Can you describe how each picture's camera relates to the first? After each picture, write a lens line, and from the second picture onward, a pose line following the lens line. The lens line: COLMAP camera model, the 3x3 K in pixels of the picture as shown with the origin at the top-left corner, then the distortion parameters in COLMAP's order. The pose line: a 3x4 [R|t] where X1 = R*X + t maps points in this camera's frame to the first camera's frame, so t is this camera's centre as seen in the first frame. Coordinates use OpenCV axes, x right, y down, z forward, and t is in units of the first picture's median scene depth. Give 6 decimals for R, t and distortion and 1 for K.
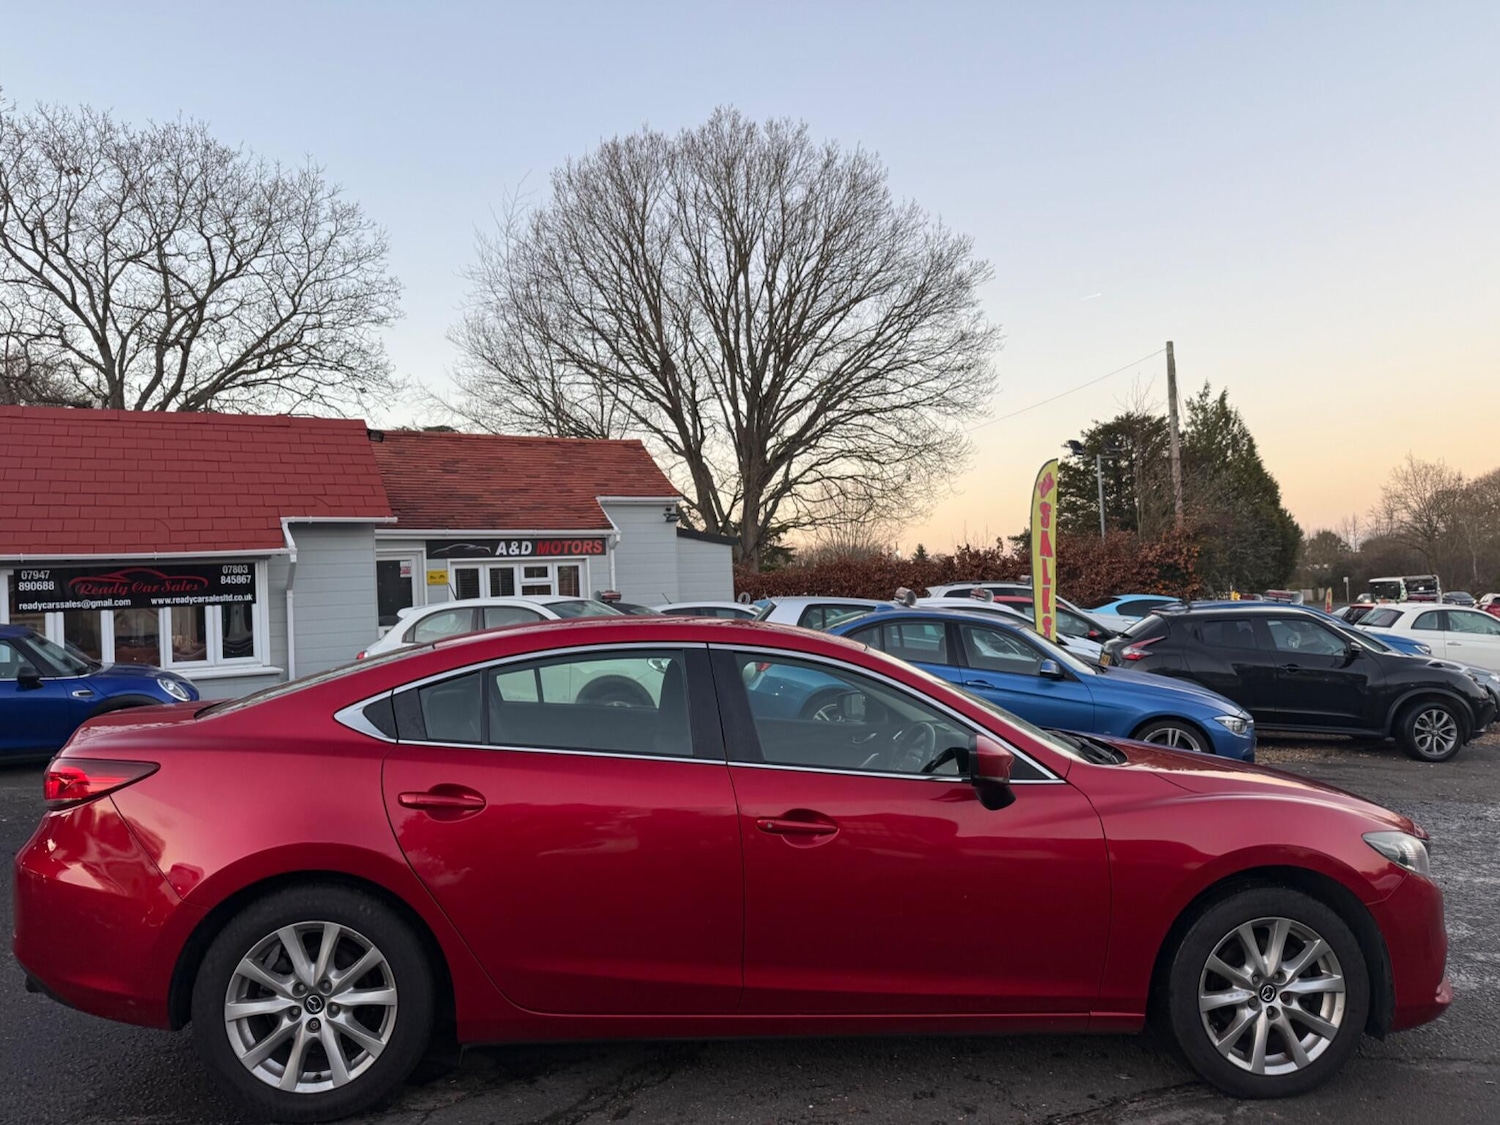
lens RADIAL K [[1077.9, 0, 750.0], [0, 1077.9, 562.5], [0, 0, 1]] dist [-0.009142, -0.003101]
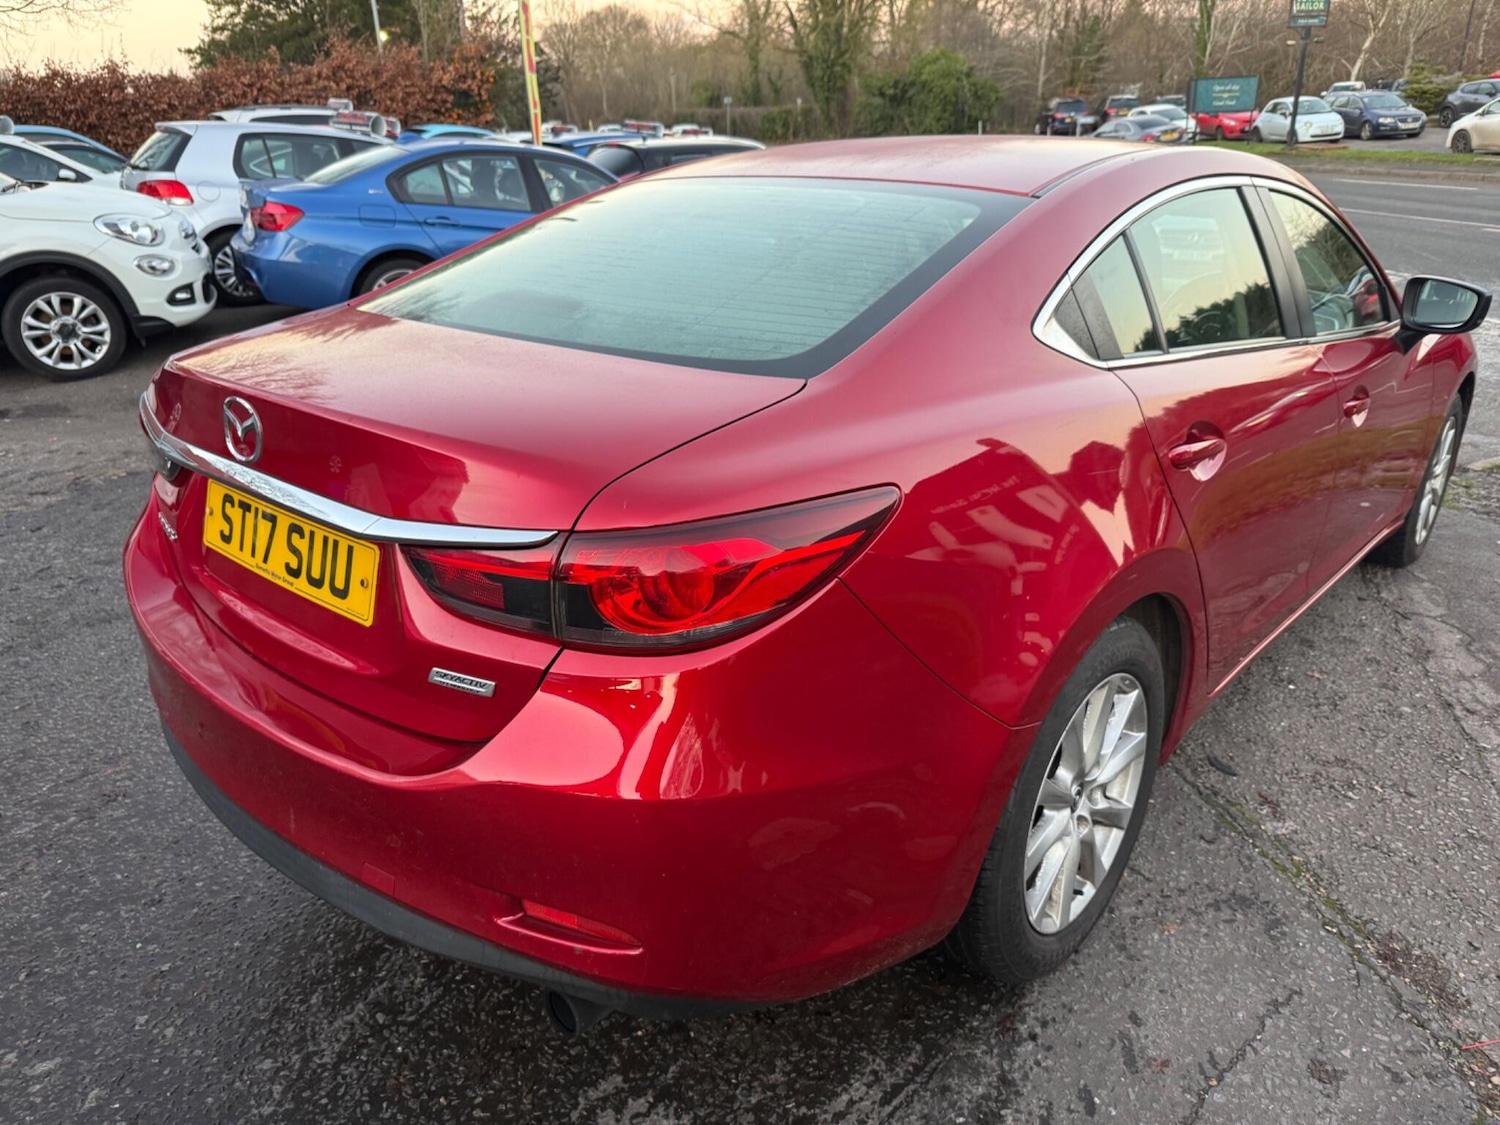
lens RADIAL K [[1090.3, 0, 743.1], [0, 1090.3, 560.0], [0, 0, 1]] dist [-0.001101, -0.005837]
pose [[0.726669, -0.246659, 0.641180, -0.129316], [-0.027275, 0.922226, 0.385688, 0.006375], [-0.686446, -0.297756, 0.663425, 0.106236]]
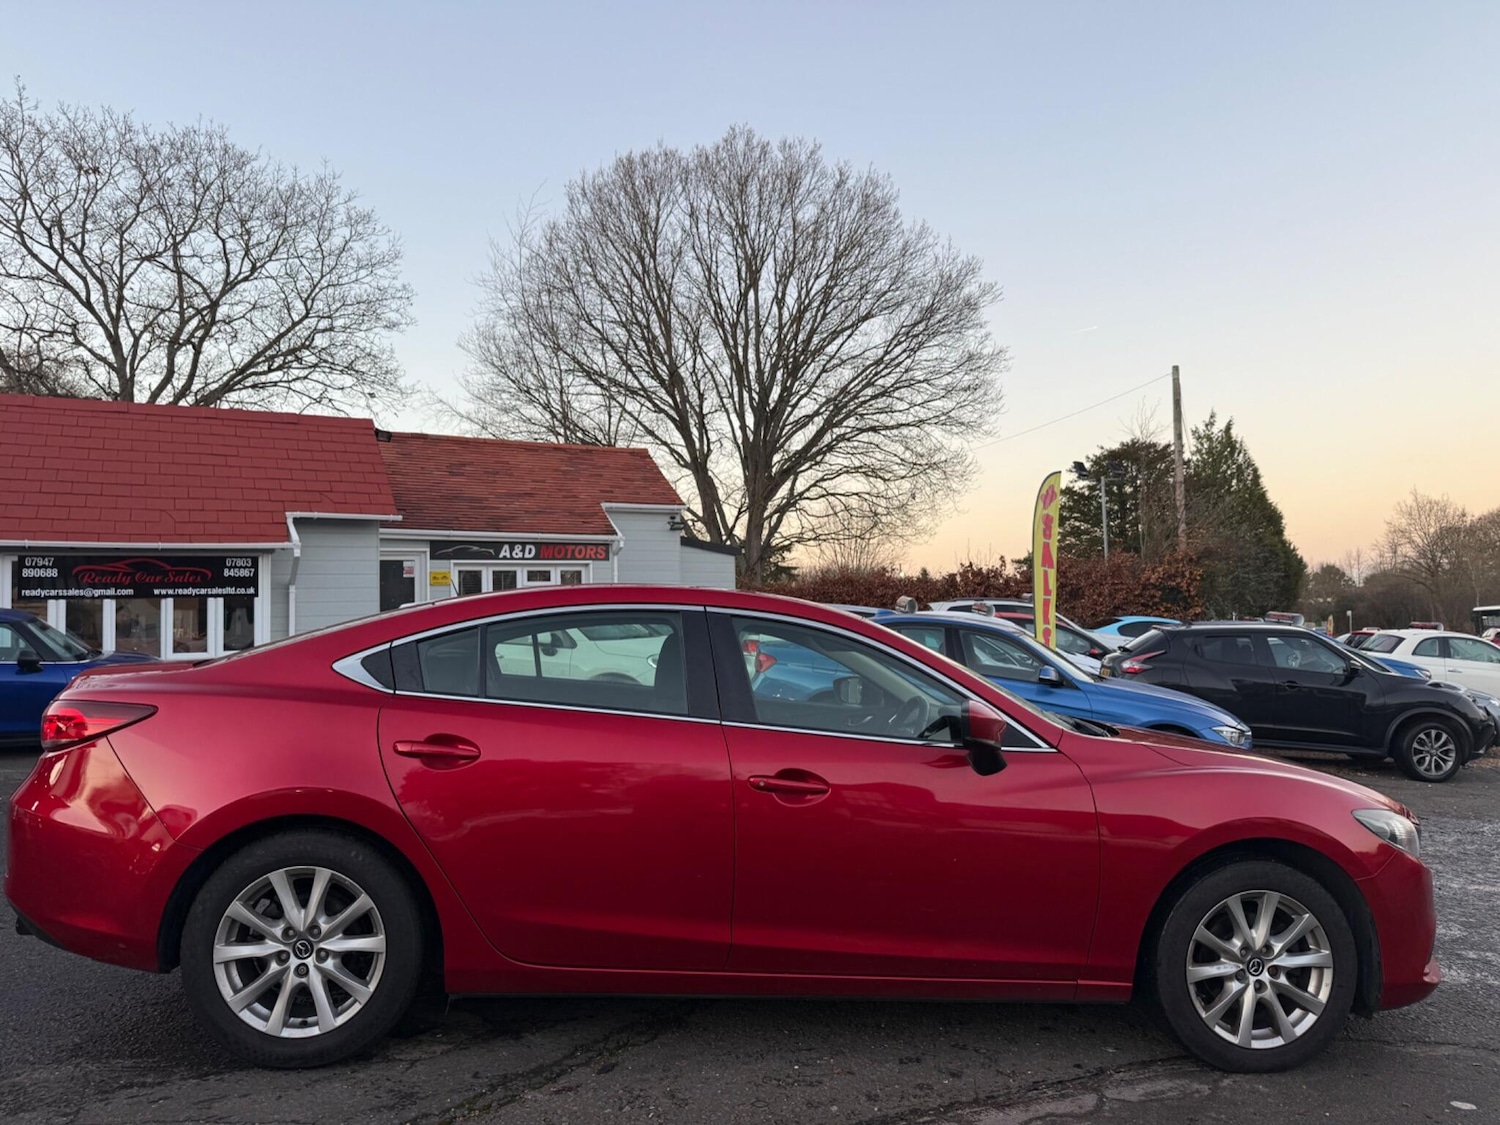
lens RADIAL K [[1077.8, 0, 753.9], [0, 1077.8, 559.1], [0, 0, 1]] dist [-0.006390, -0.006174]
pose [[0.999697, 0.024595, -0.000312, 0.000876], [-0.024595, 0.999428, -0.023223, 0.008576], [-0.000259, 0.023224, 0.999730, -0.001532]]
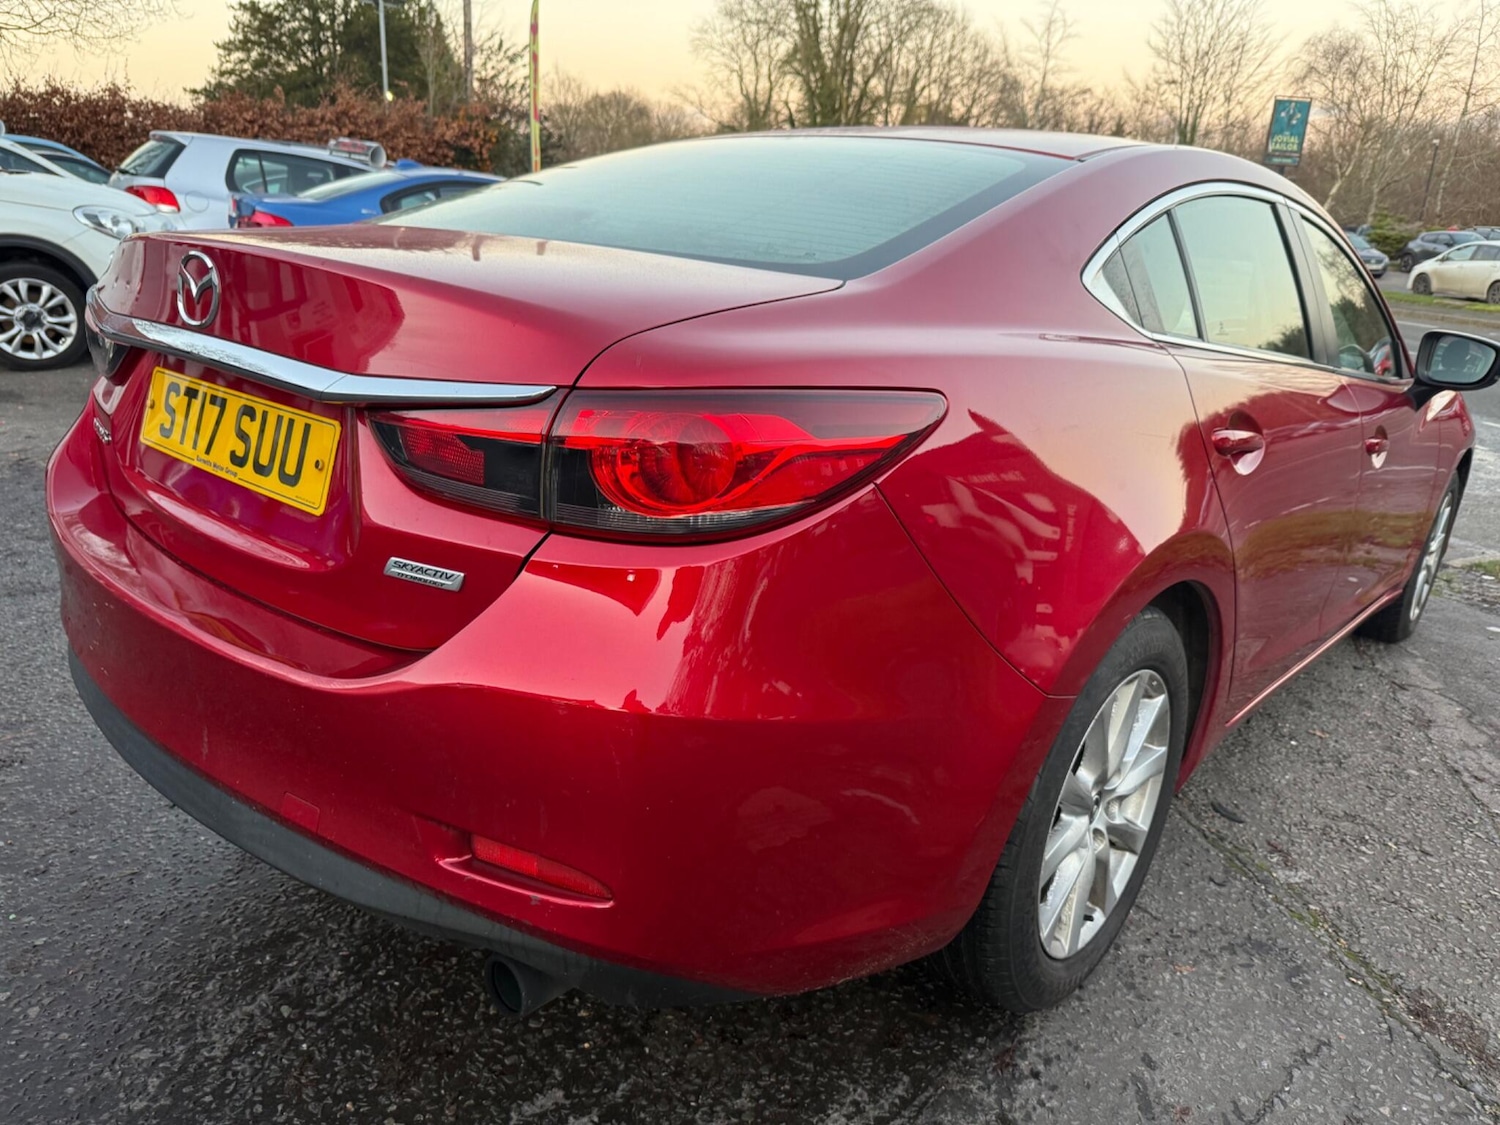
lens RADIAL K [[1090.7, 0, 750.0], [0, 1090.7, 562.5], [0, 0, 1]] dist [-0.007513, 0.000865]
pose [[0.713799, -0.142700, 0.685658, -0.127669], [-0.111546, 0.943360, 0.312458, 0.018680], [-0.691410, -0.299515, 0.657452, 0.111034]]
